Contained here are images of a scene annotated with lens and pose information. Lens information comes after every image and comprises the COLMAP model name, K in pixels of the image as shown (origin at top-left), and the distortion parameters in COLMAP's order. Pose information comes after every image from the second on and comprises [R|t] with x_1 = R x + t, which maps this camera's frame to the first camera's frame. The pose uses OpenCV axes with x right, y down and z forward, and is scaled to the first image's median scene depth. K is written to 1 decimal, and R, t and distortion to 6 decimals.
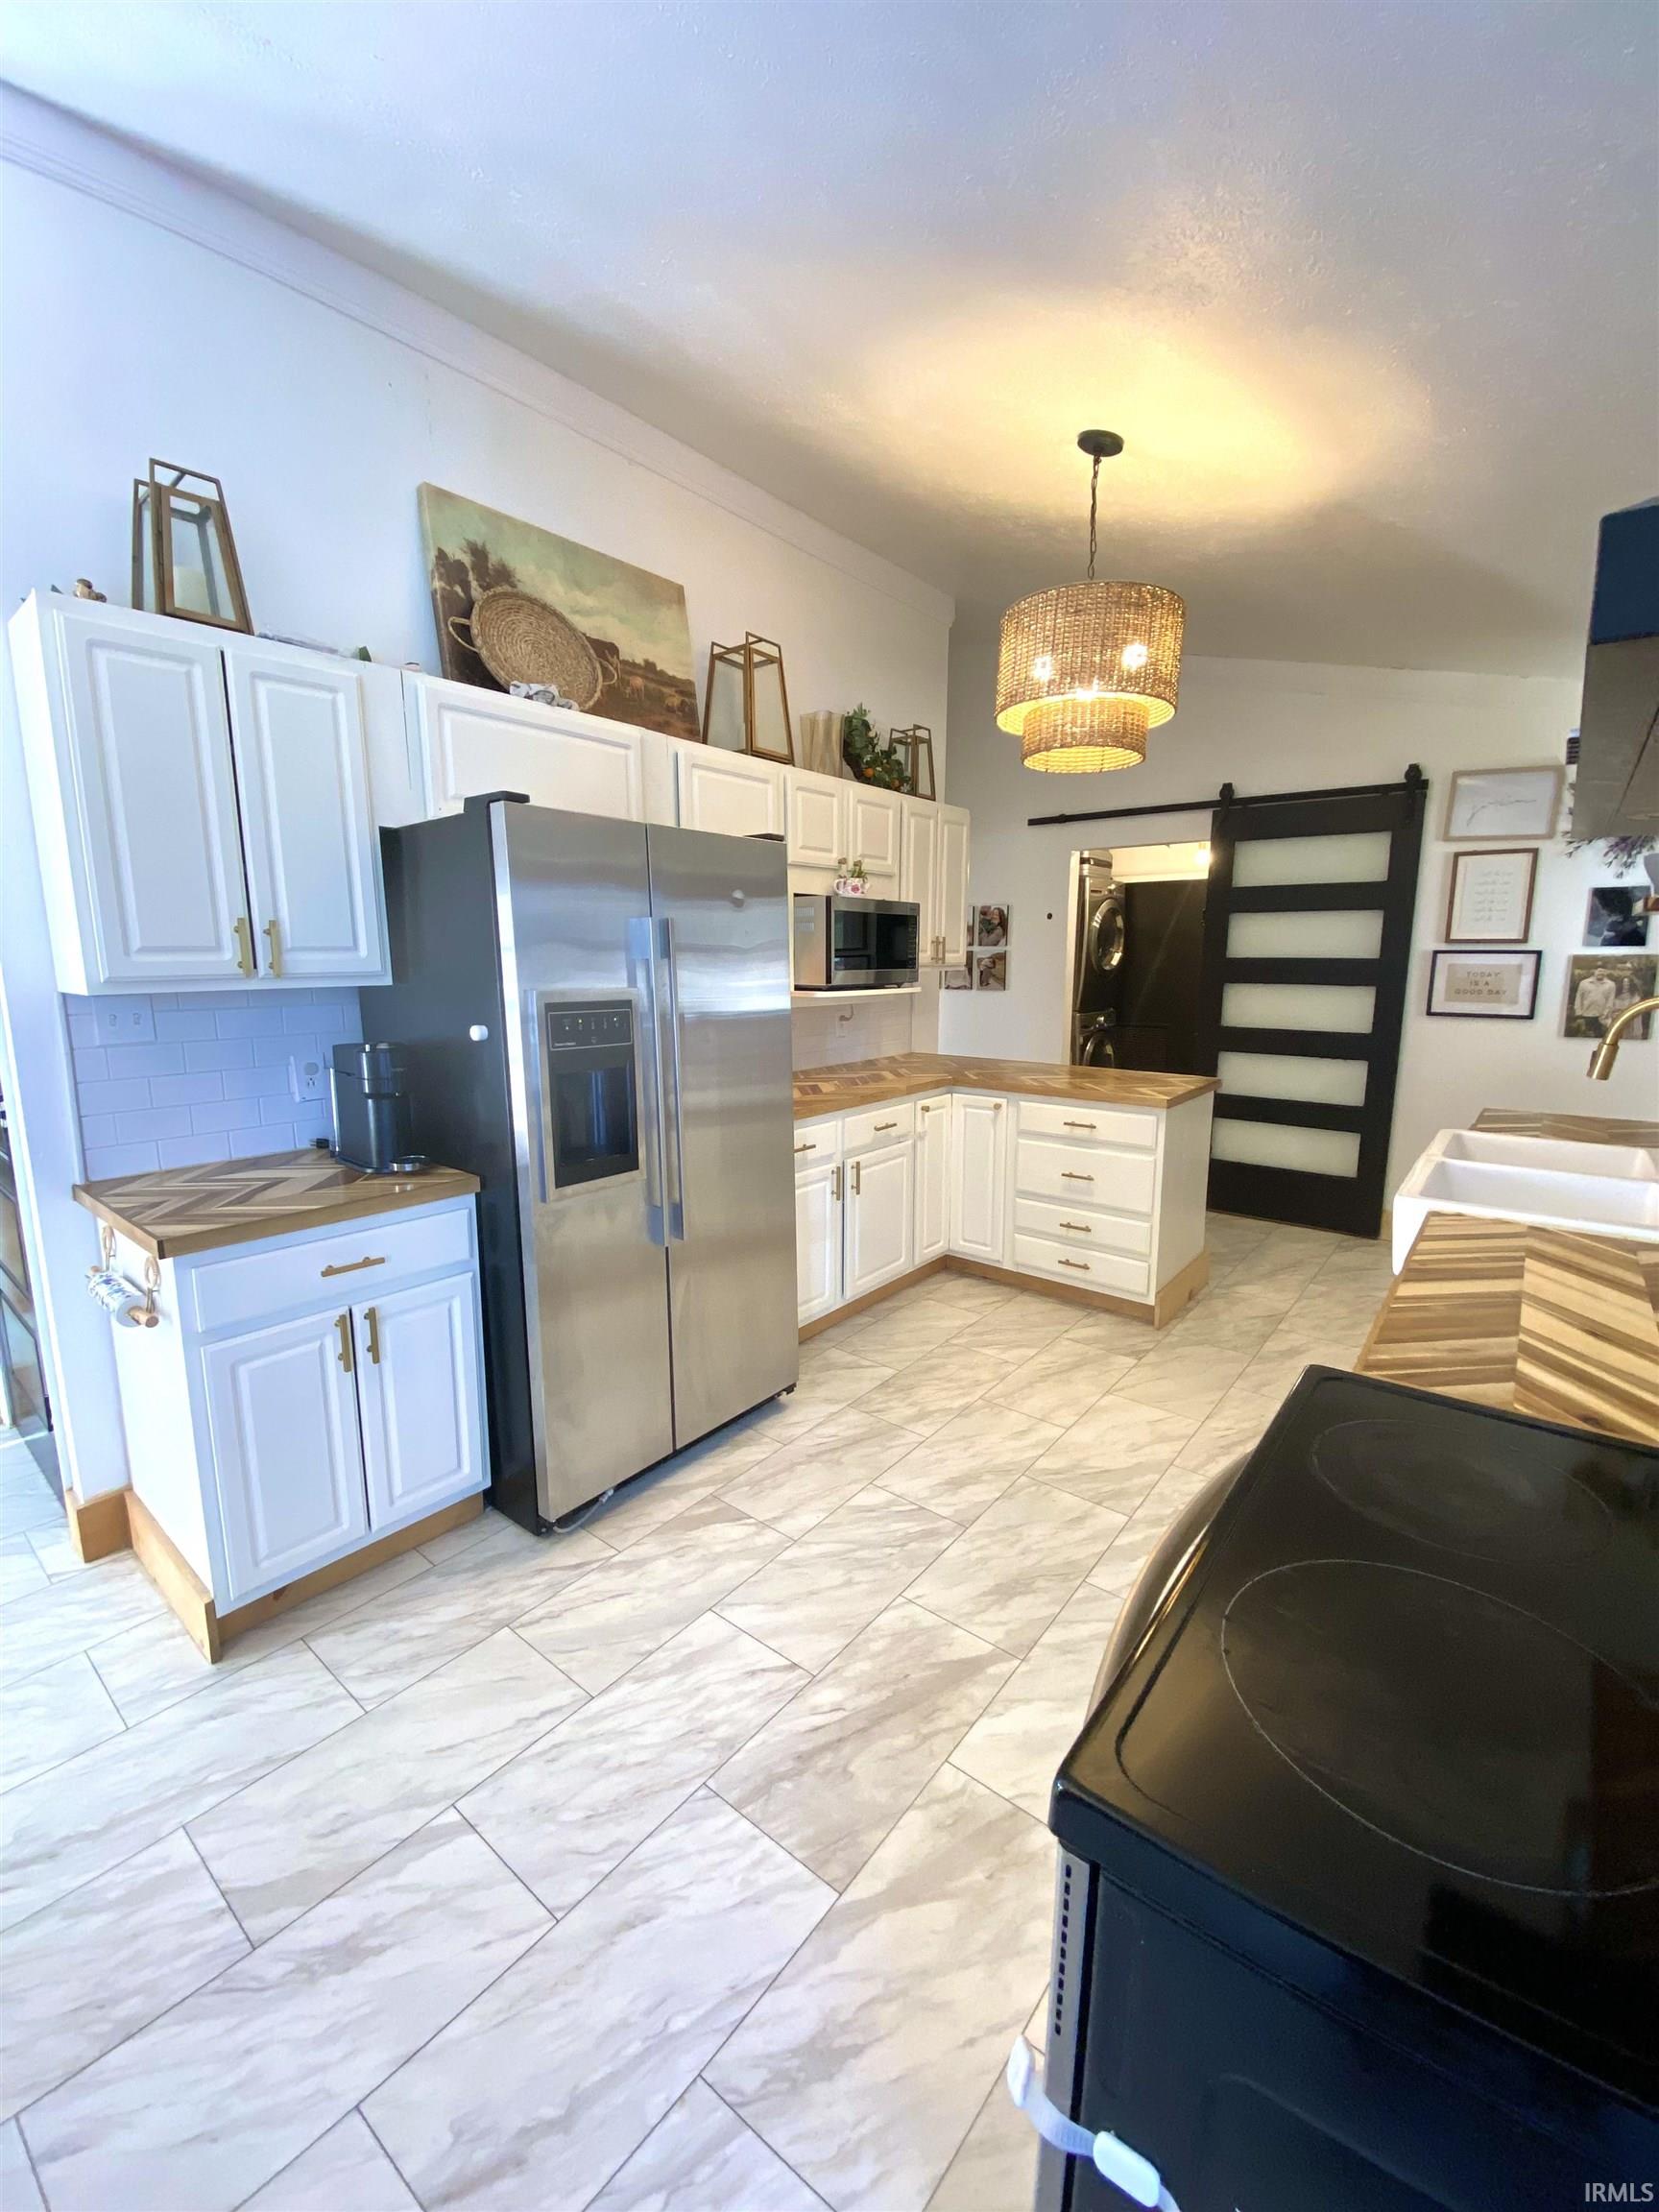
lens RADIAL K [[902.3, 0, 824.2], [0, 902.3, 1104.2], [0, 0, 1]] dist [0.023982, -0.020265]
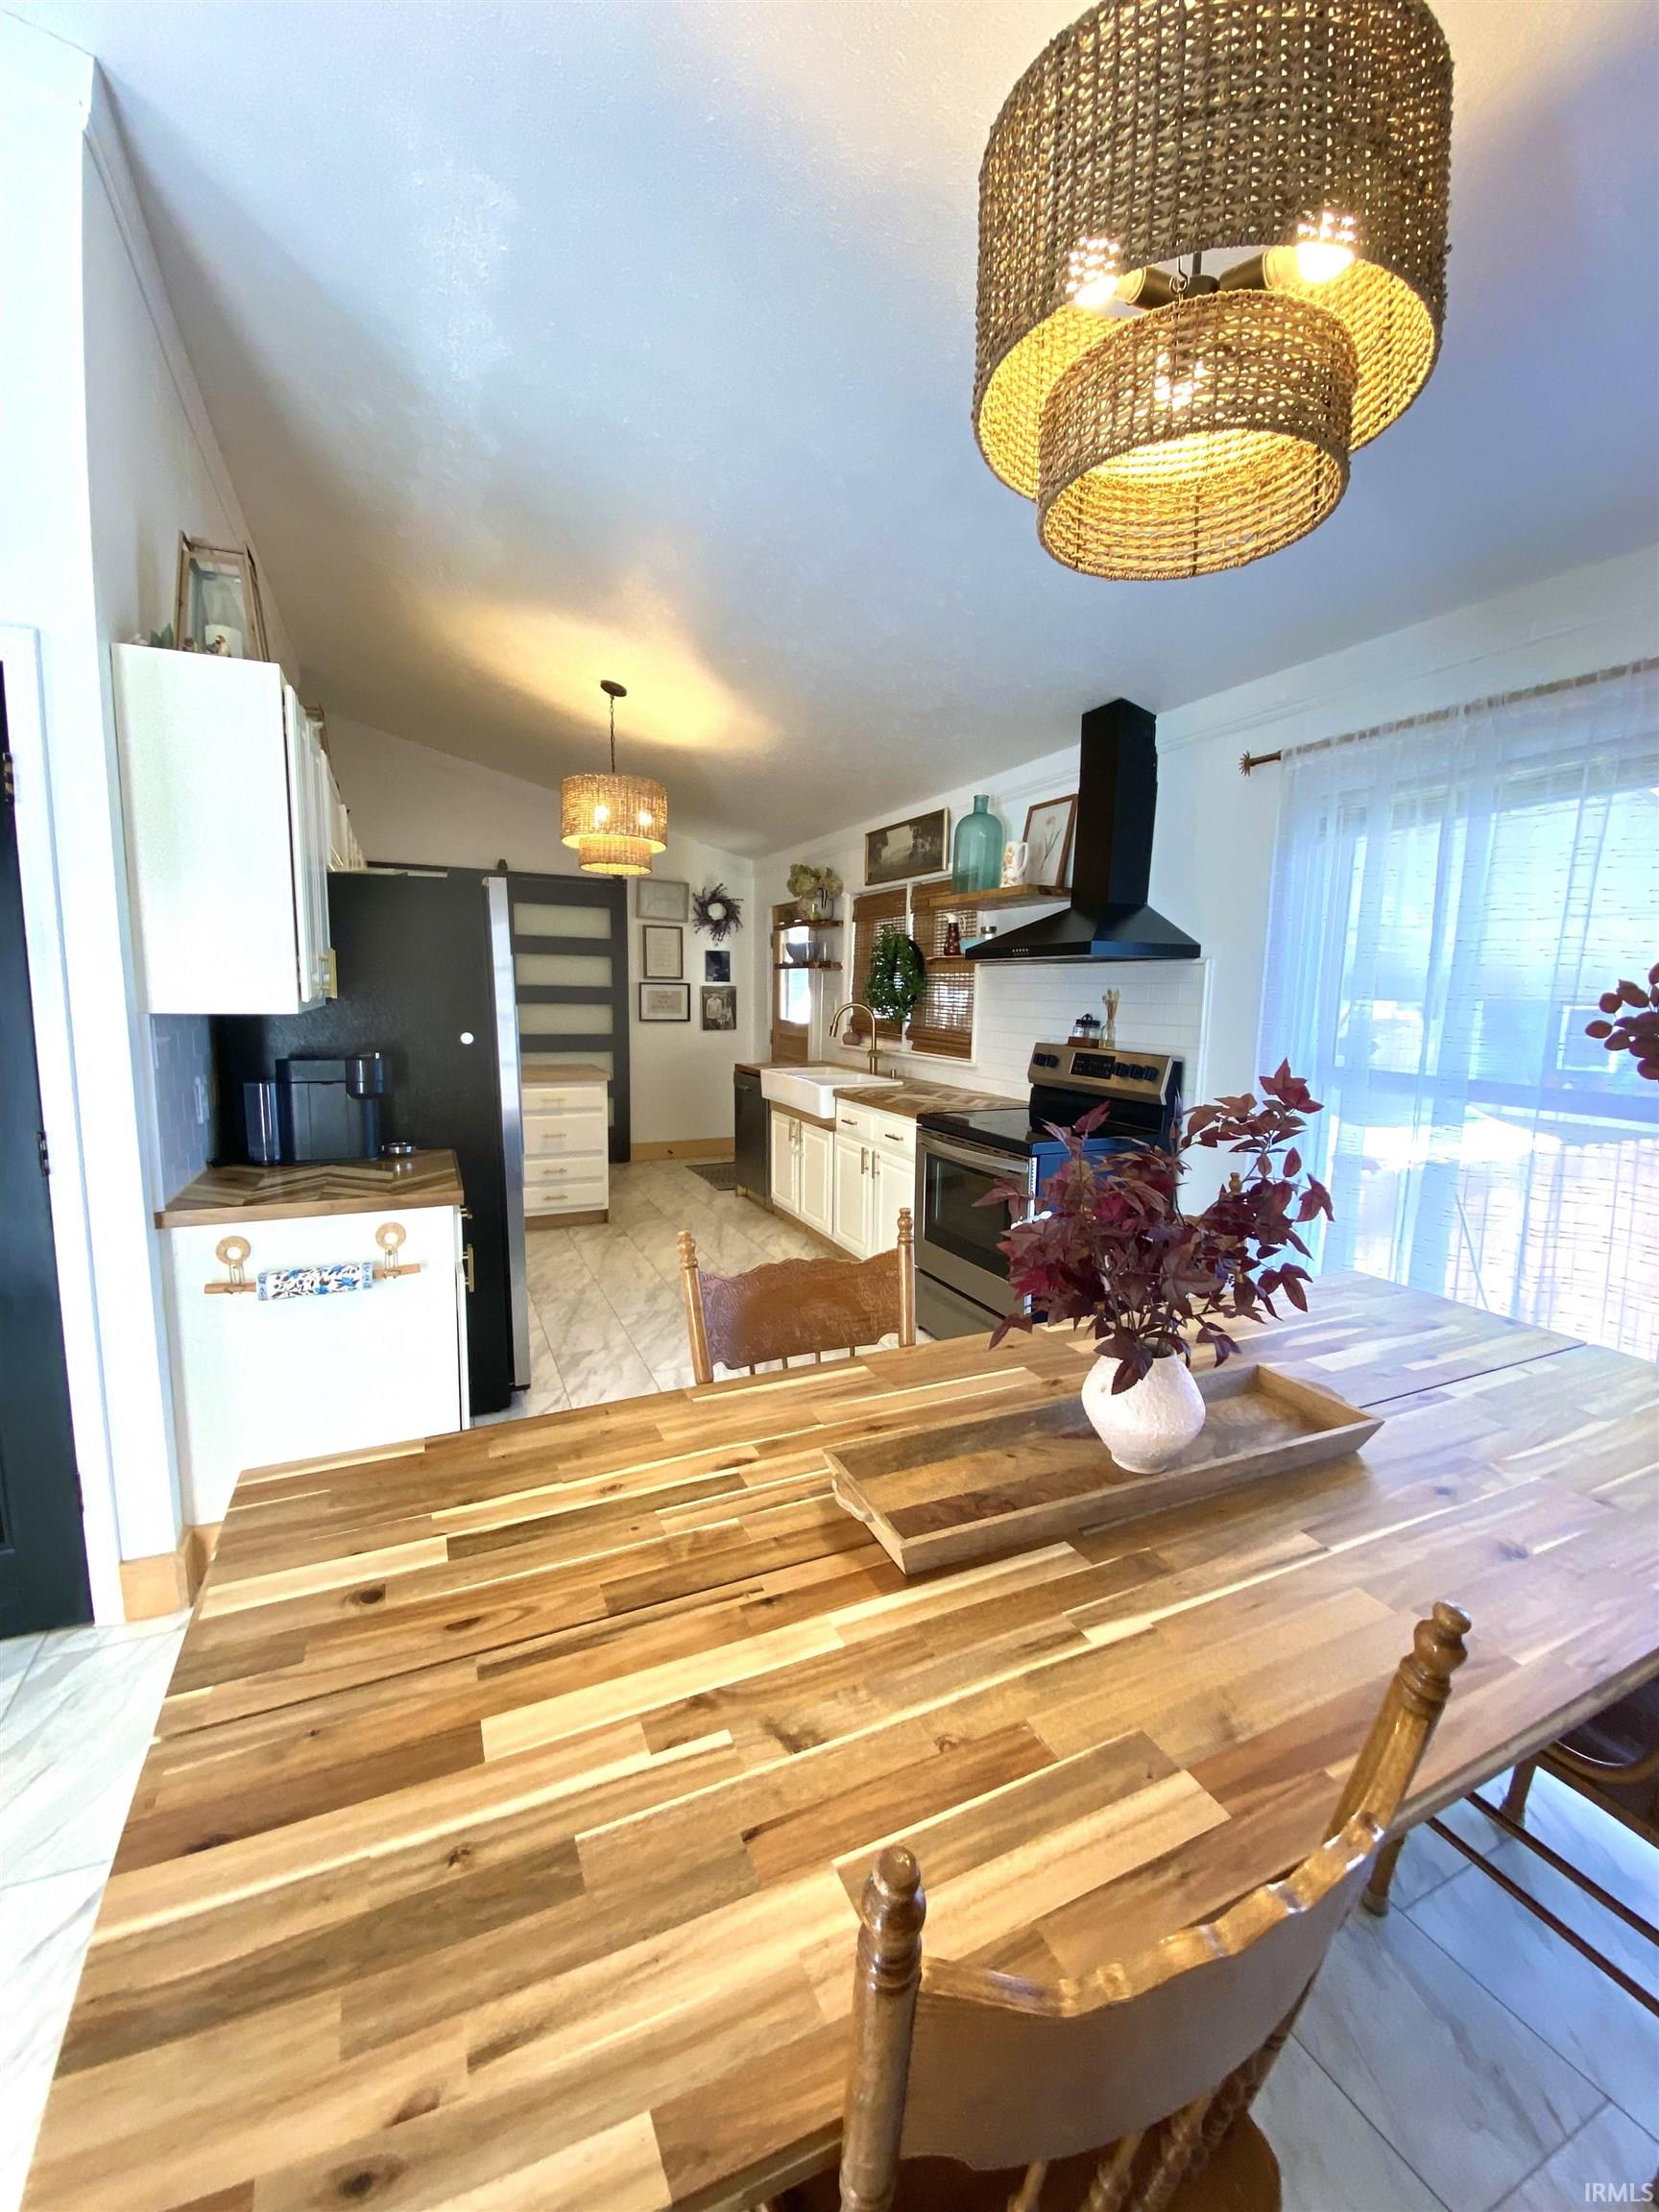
lens RADIAL K [[902.3, 0, 824.2], [0, 902.3, 1104.2], [0, 0, 1]] dist [0.023982, -0.020265]
pose [[0.446965, -0.109875, 0.887778, -1.428523], [0.135769, 0.989263, 0.054080, 0.019722], [-0.884188, 0.096361, 0.457084, -0.092993]]
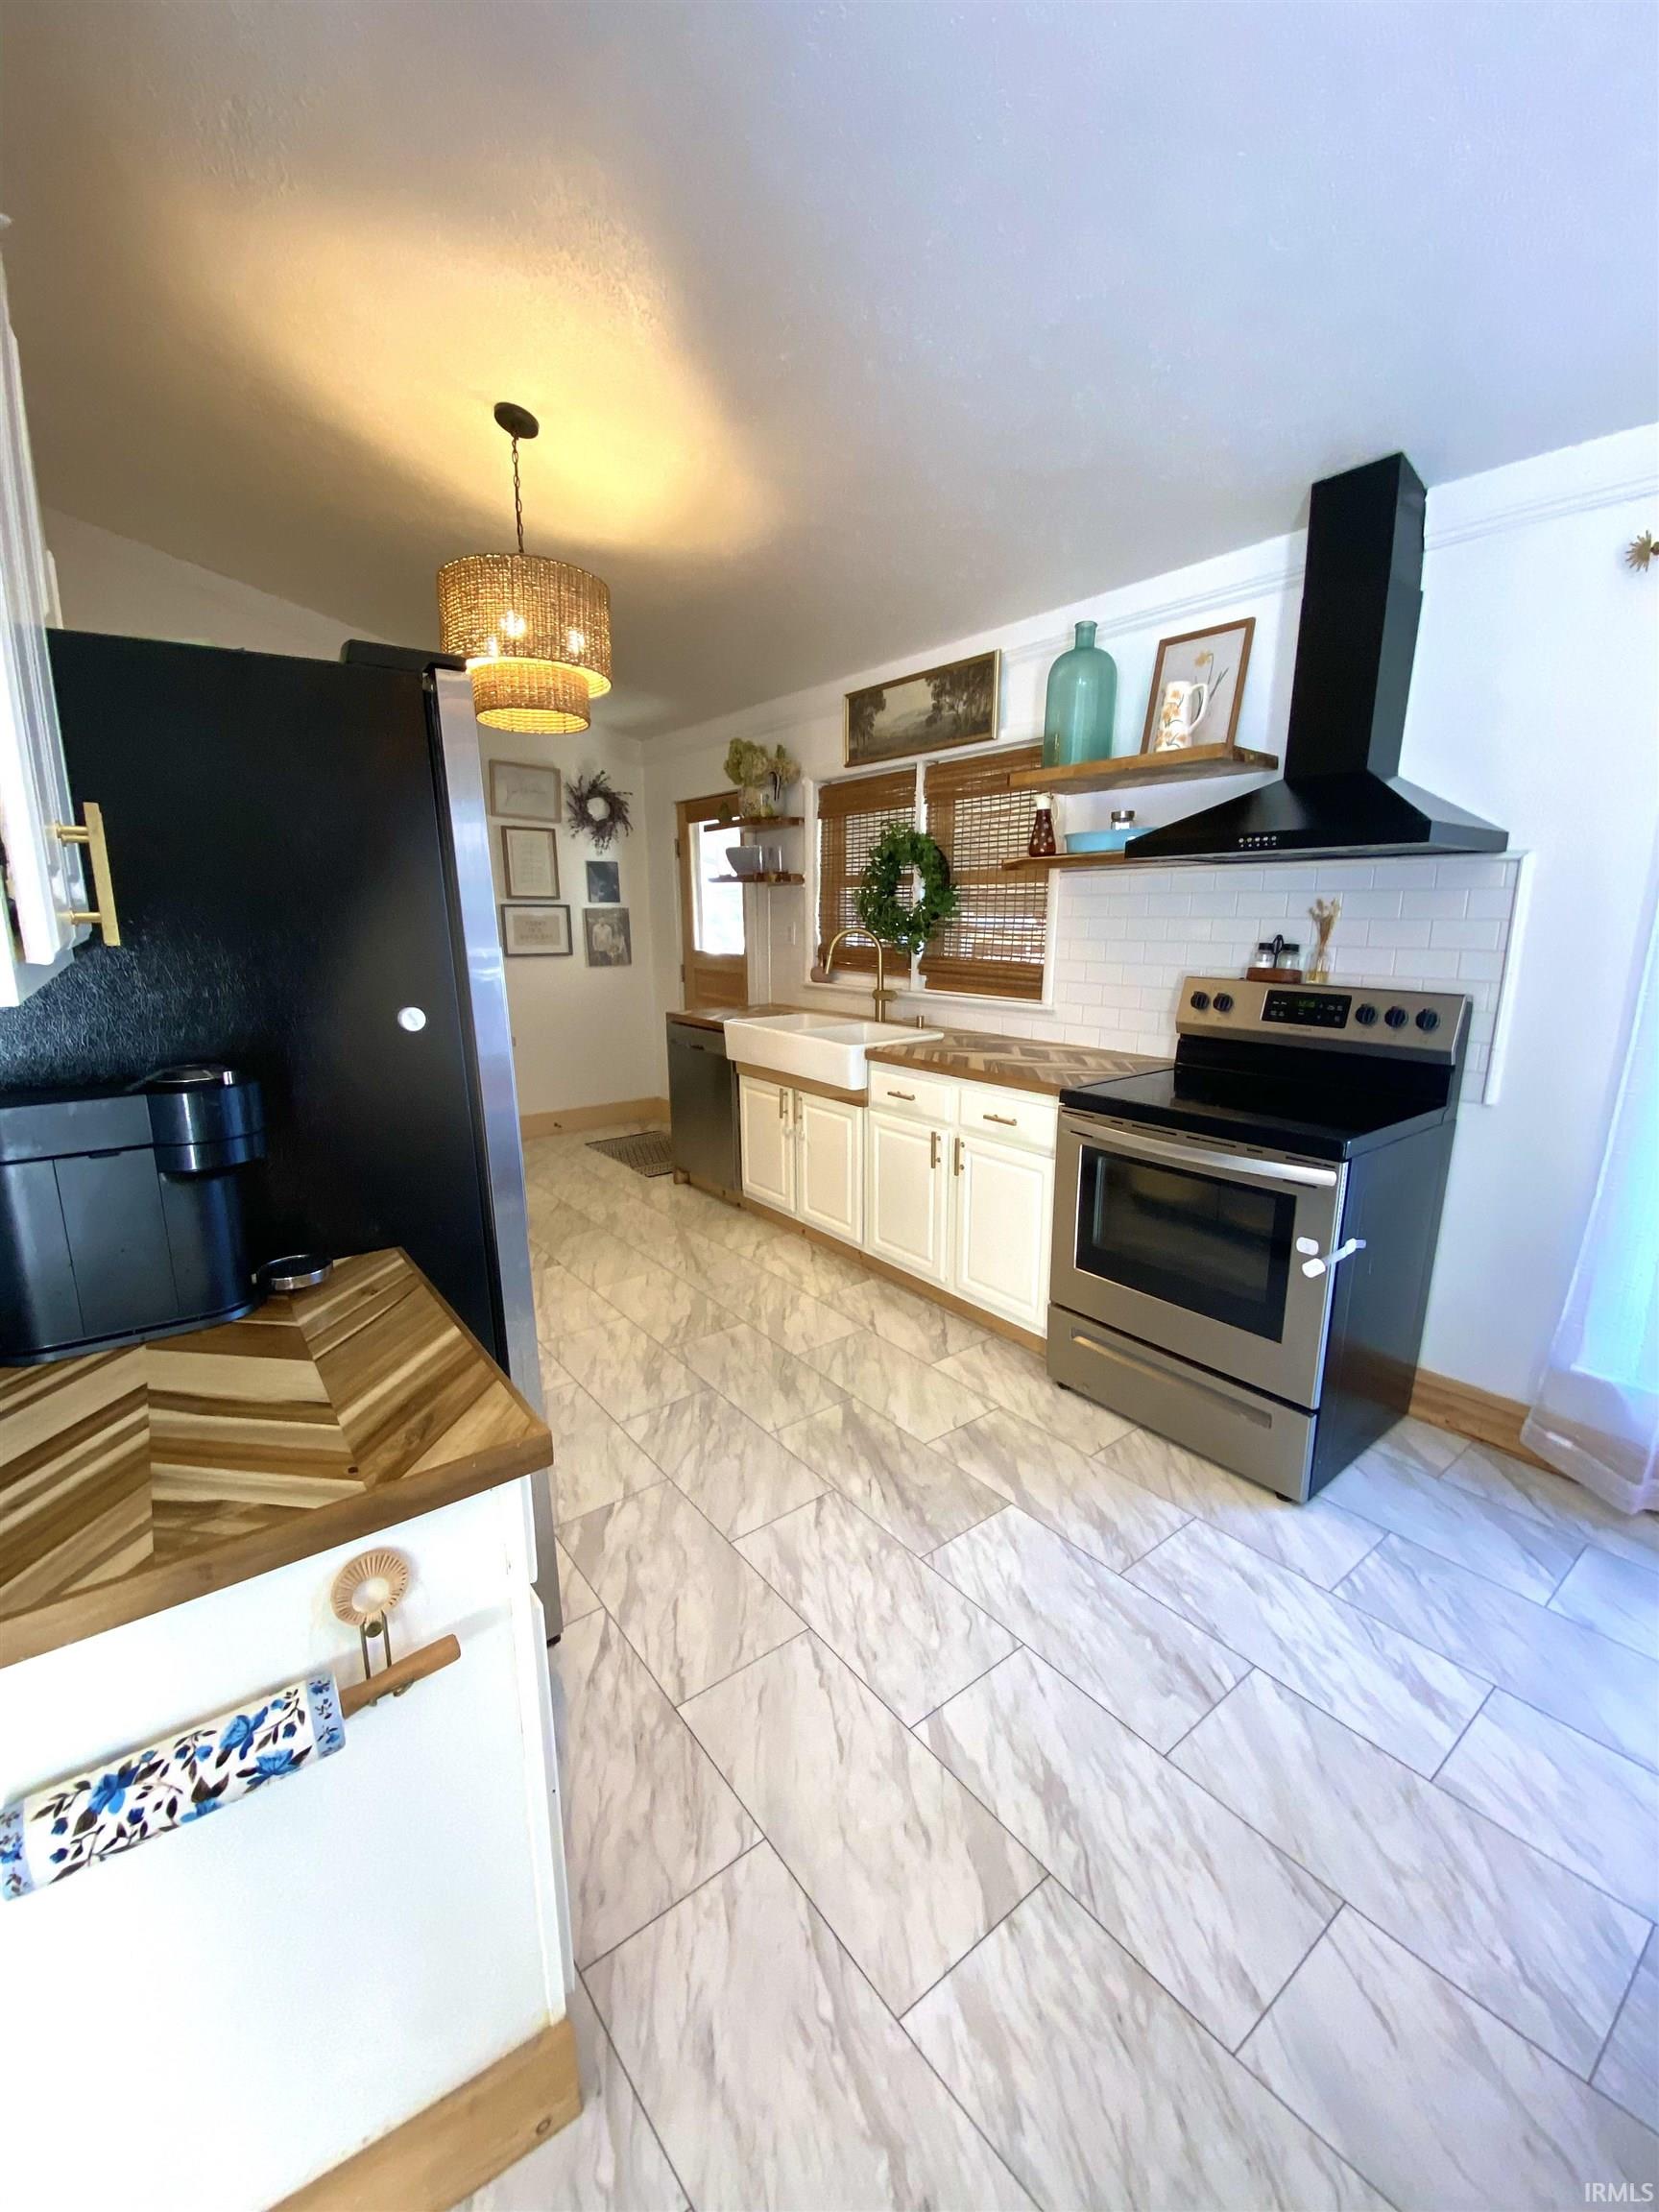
lens RADIAL K [[902.3, 0, 824.2], [0, 902.3, 1104.2], [0, 0, 1]] dist [0.023982, -0.020265]
pose [[0.231718, -0.206430, 0.950628, -0.991213], [0.164874, 0.971421, 0.170756, -0.085868], [-0.958709, 0.117166, 0.259131, 0.581396]]
